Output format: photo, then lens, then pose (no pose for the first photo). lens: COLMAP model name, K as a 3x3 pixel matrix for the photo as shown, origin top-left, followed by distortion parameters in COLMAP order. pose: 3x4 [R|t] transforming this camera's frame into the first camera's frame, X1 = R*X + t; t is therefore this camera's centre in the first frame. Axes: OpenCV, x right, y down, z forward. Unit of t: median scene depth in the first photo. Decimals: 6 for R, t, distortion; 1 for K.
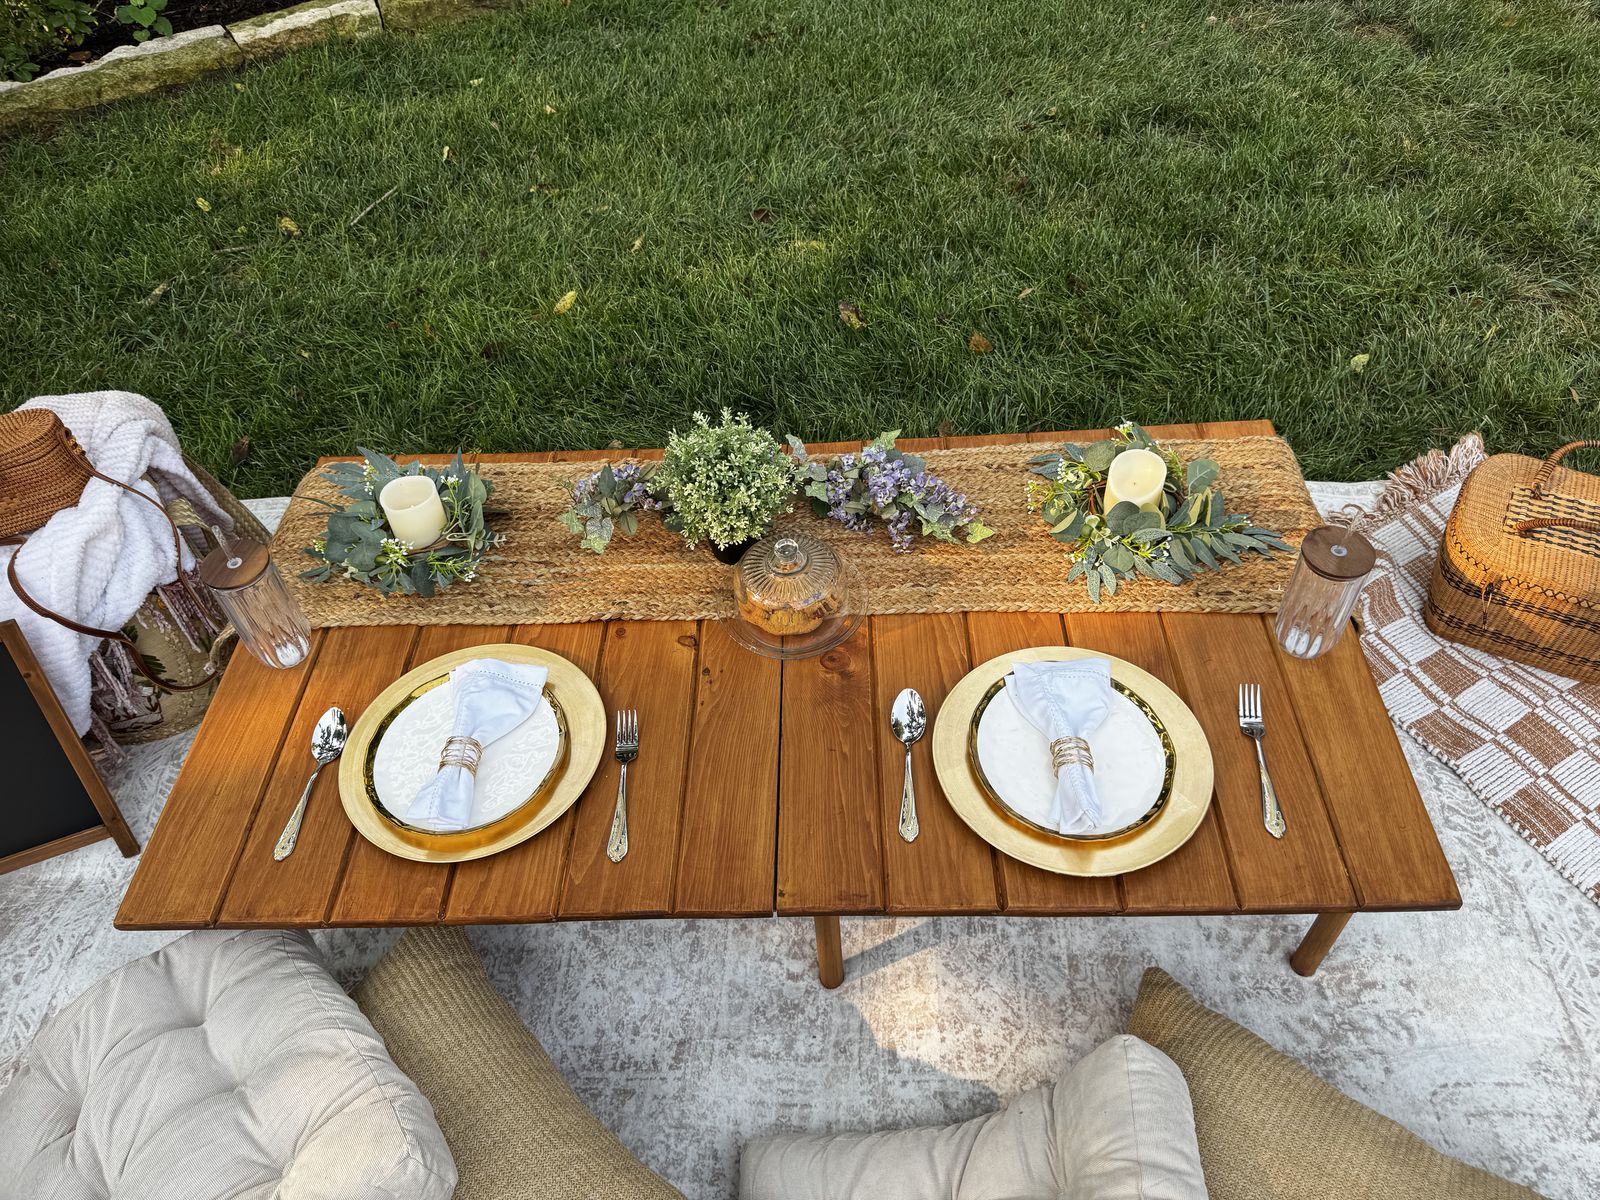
lens RADIAL K [[1141.9, 0, 812.8], [0, 1141.9, 596.8], [0, 0, 1]] dist [0.034679, -0.044515]
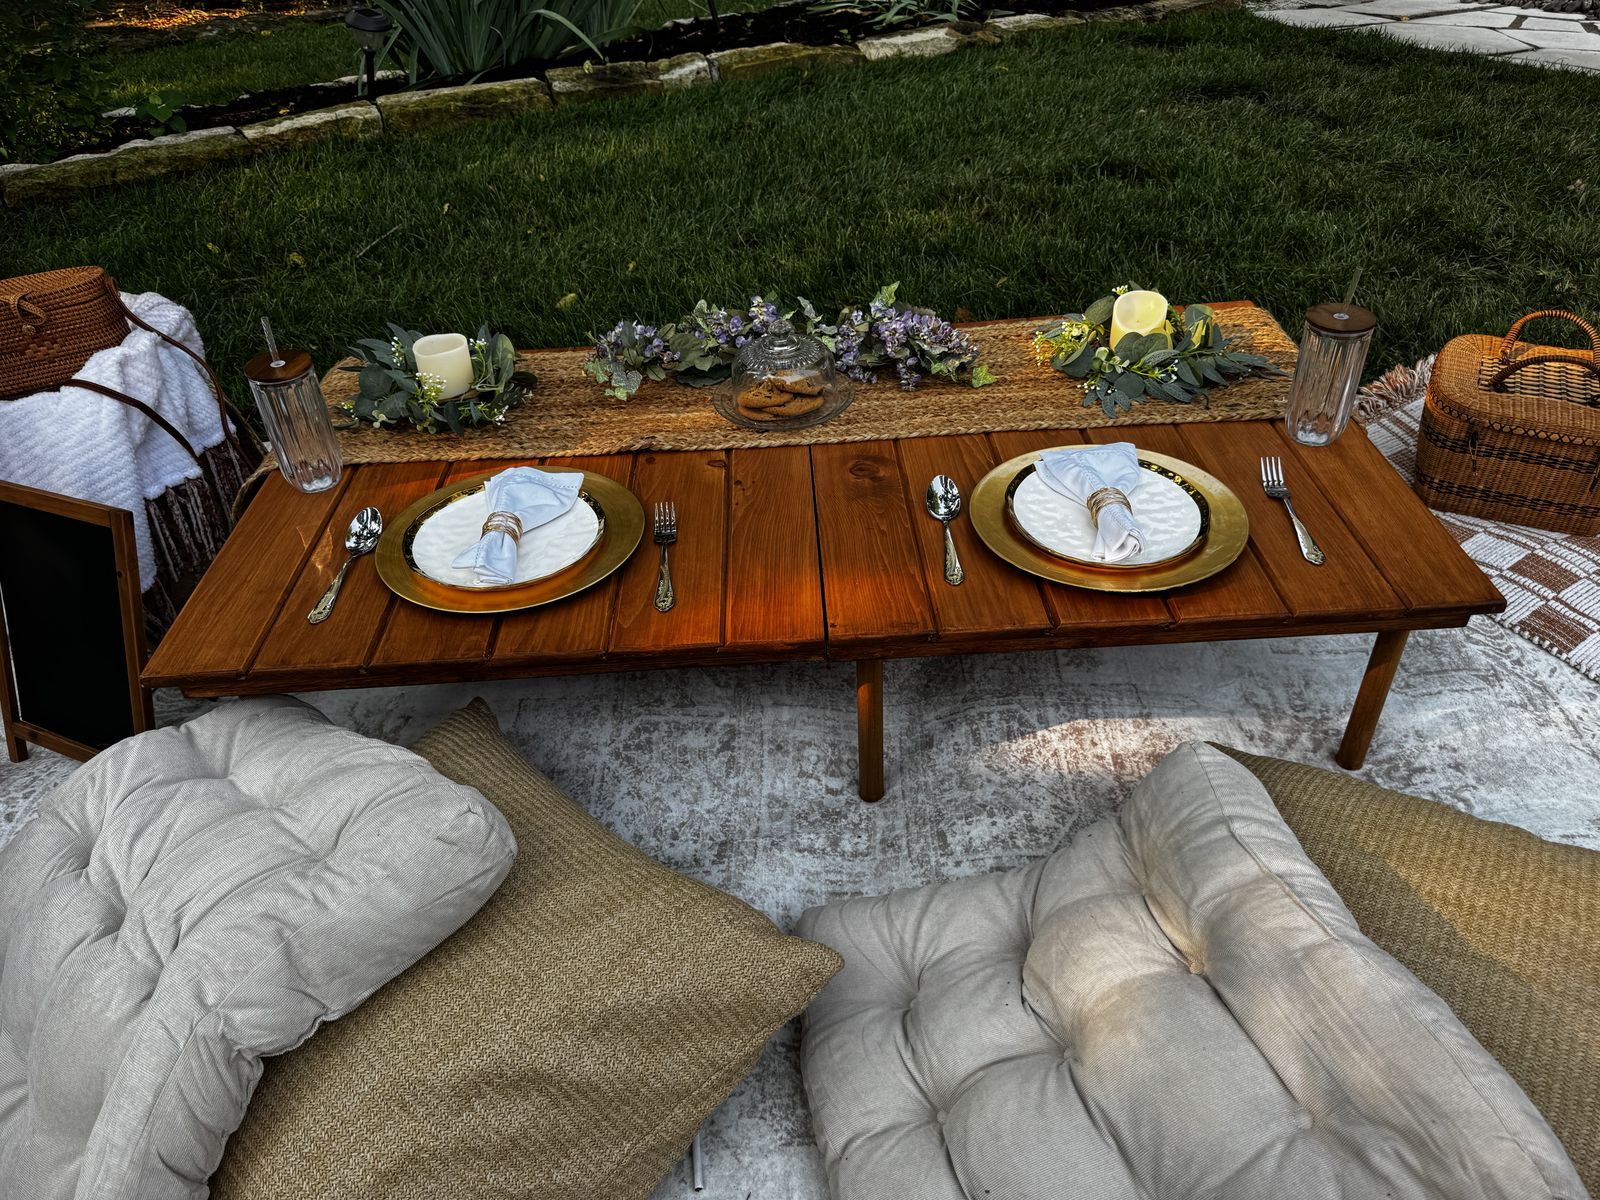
lens RADIAL K [[1141.9, 0, 799.9], [0, 1141.9, 619.4], [0, 0, 1]] dist [0.034679, -0.044515]
pose [[0.998966, -0.022609, 0.039437, -0.079313], [0.029534, 0.982298, -0.184983, 0.364436], [-0.034556, 0.185957, 0.981950, 0.024109]]
